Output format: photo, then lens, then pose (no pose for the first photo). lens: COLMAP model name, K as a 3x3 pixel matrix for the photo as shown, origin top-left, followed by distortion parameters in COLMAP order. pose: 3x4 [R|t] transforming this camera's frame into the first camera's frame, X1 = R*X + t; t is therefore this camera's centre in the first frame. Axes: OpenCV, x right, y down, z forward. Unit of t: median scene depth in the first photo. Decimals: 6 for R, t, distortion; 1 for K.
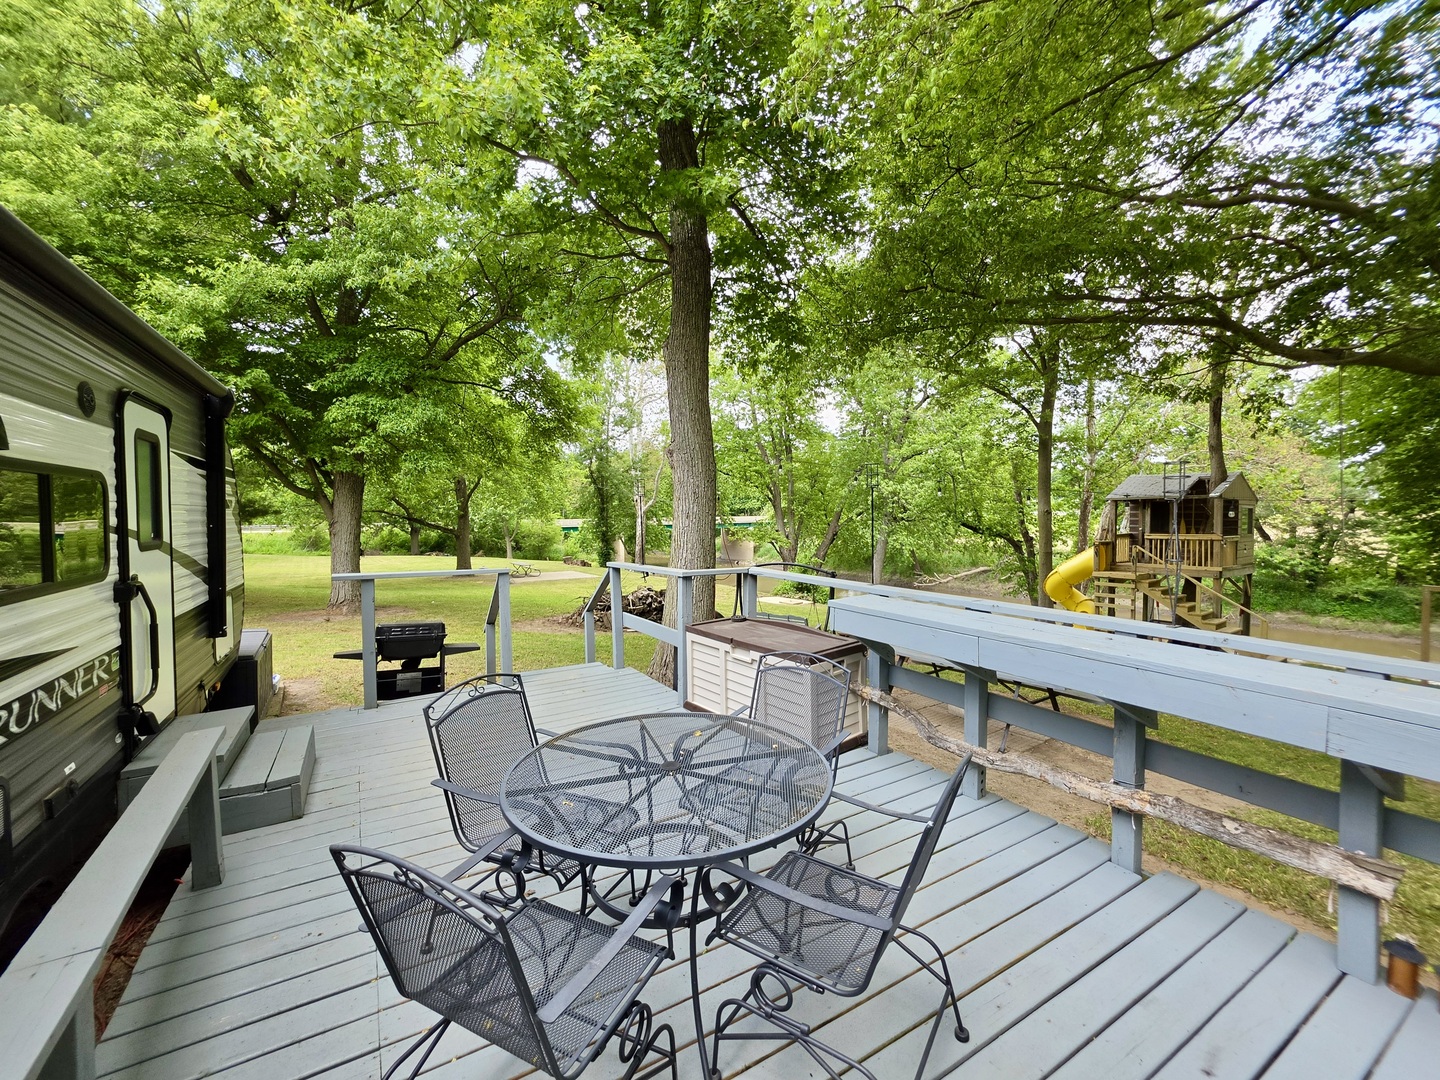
lens RADIAL K [[574.4, 0, 713.2], [0, 574.4, 533.9], [0, 0, 1]] dist [0.017385, -0.000108]
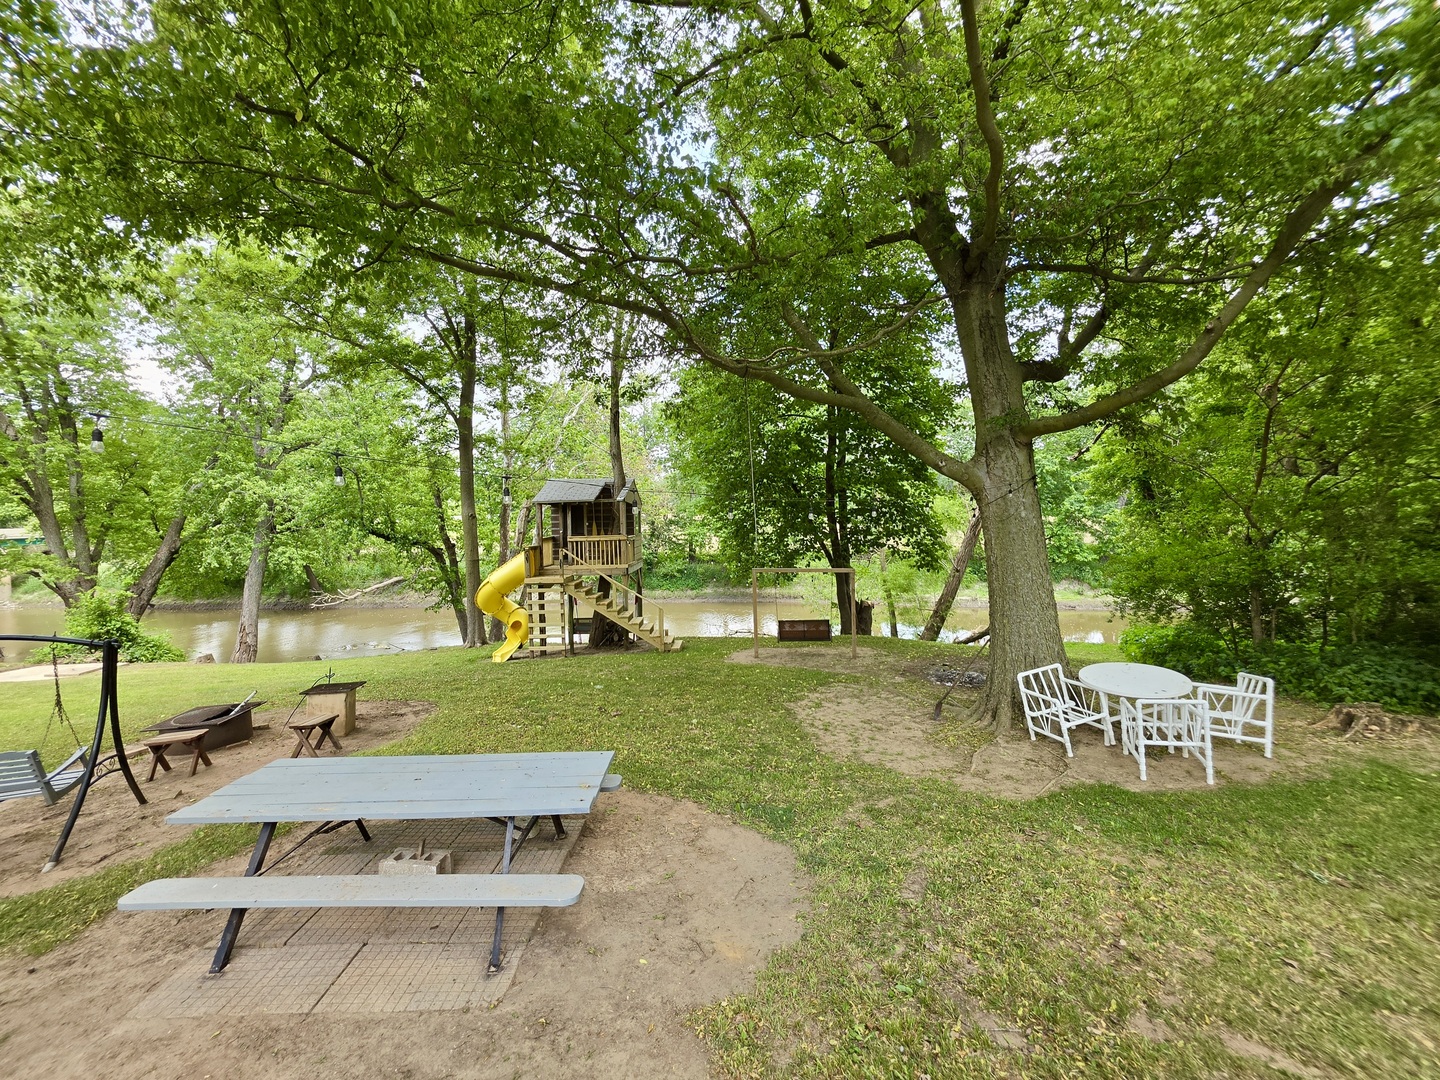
lens RADIAL K [[504.5, 0, 720.1], [0, 504.5, 529.1], [0, 0, 1]] dist [-0.032002, 0.000001]
pose [[0.520436, -0.028504, 0.853425, 0.106289], [0.043300, 0.999038, 0.006962, -0.006096], [-0.852802, 0.033330, 0.521170, 0.250124]]
